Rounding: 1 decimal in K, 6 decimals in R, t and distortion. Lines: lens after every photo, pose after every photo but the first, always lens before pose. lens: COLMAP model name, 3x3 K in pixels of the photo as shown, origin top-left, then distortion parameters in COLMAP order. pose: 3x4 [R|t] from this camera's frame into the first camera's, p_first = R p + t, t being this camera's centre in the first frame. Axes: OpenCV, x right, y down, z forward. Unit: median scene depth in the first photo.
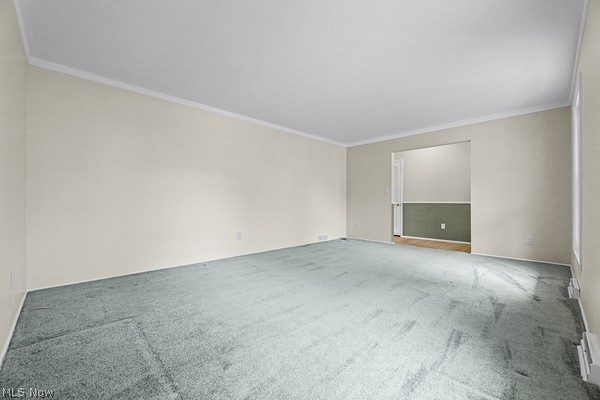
lens RADIAL K [[246.2, 0, 299.7], [0, 246.2, 201.0], [0, 0, 1]] dist [-0.003035, -0.001114]
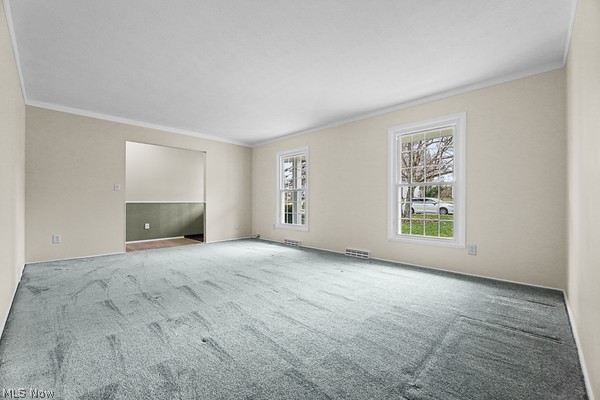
lens RADIAL K [[246.2, 0, 299.8], [0, 246.2, 201.1], [0, 0, 1]] dist [-0.003035, -0.001114]
pose [[-0.031291, 0.001614, 0.999509, -0.631415], [-0.004180, 0.999990, -0.001746, 0.002498], [-0.999502, -0.004232, -0.031284, 0.629181]]
